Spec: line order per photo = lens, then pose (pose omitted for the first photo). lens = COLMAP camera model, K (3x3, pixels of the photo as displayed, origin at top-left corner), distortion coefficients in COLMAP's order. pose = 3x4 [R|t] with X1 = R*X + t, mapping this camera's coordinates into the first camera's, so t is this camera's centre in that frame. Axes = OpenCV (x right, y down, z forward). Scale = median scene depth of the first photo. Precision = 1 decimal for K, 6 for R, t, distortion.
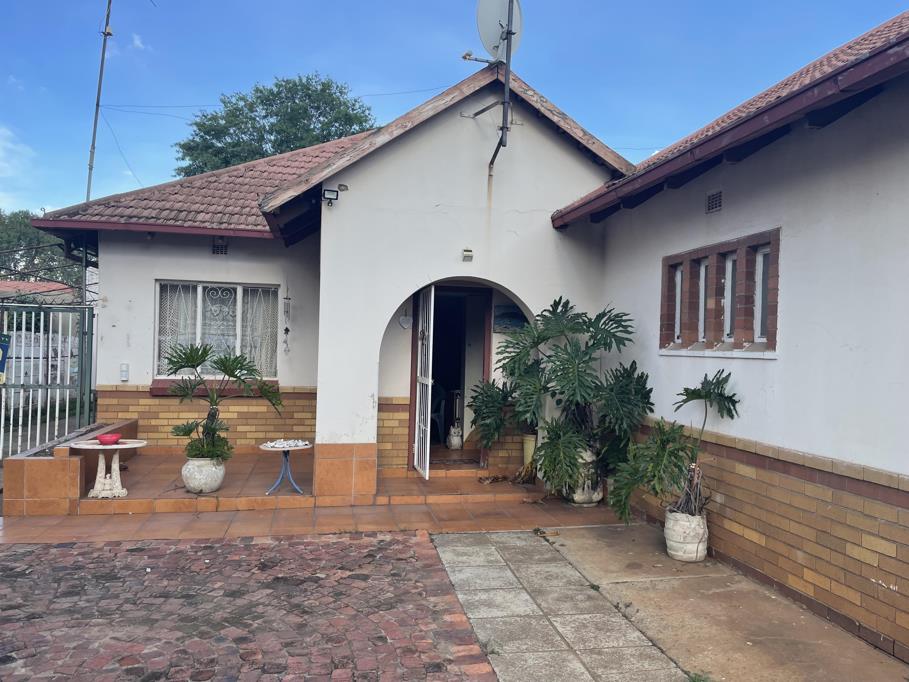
lens RADIAL K [[699.6, 0, 456.9], [0, 699.6, 339.3], [0, 0, 1]] dist [0.073419, -0.087534]
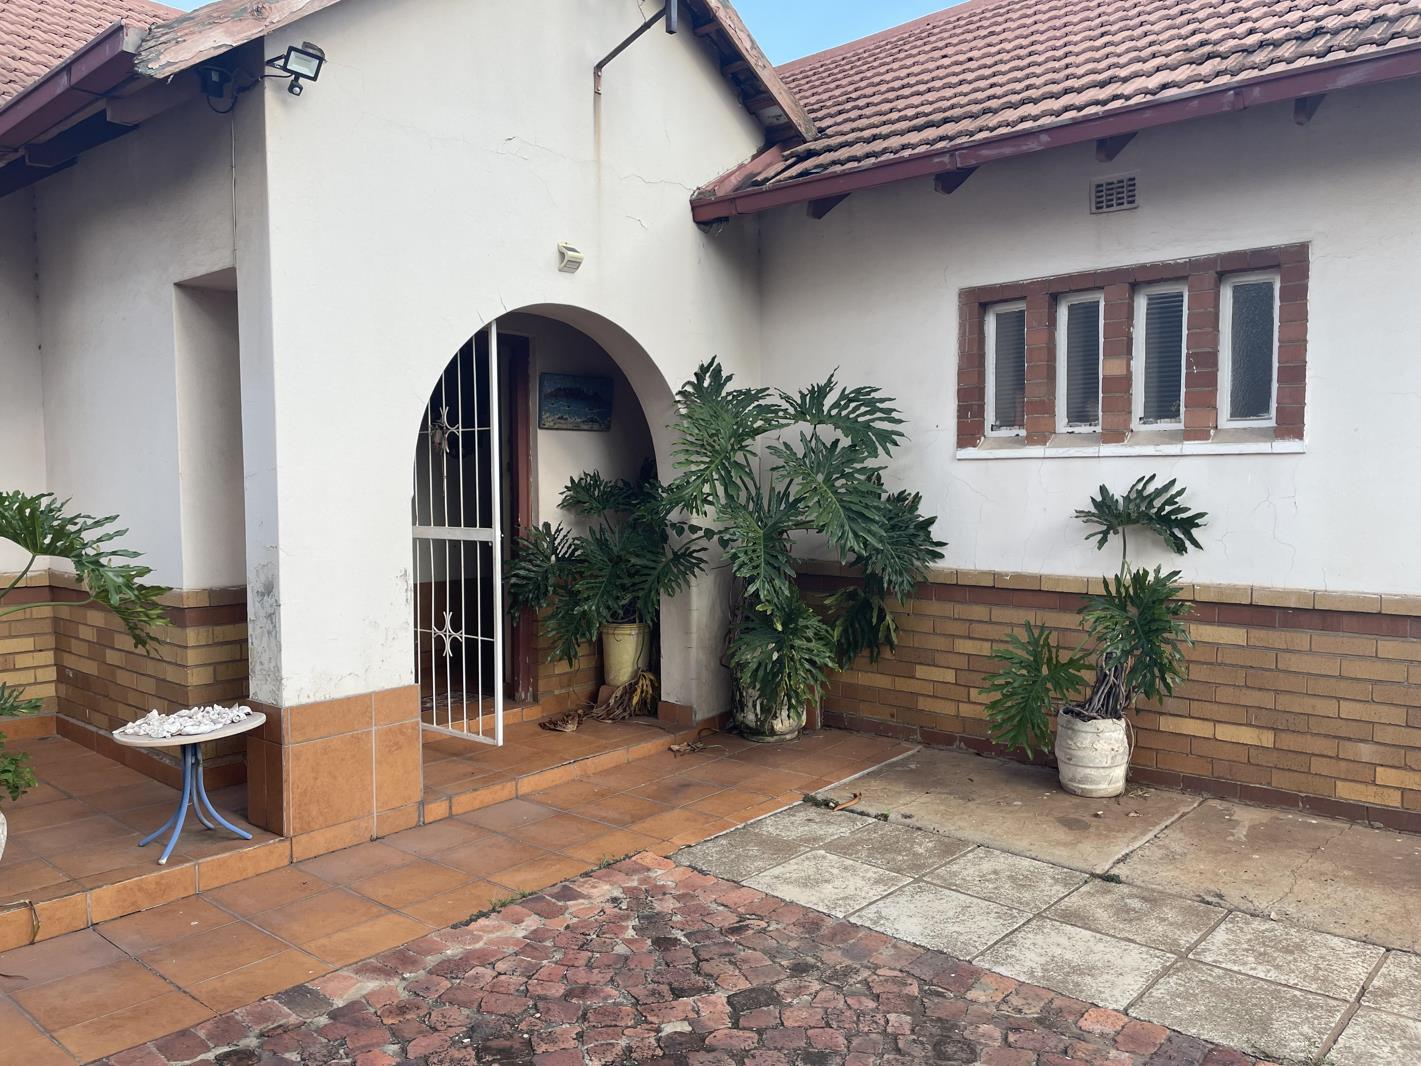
lens RADIAL K [[1093.6, 0, 707.6], [0, 1093.6, 528.2], [0, 0, 1]] dist [0.073419, -0.087534]
pose [[0.784844, -0.061796, 0.616604, -0.477445], [0.021352, 0.997121, 0.072754, 0.009807], [-0.619325, -0.043935, 0.783905, 0.452609]]
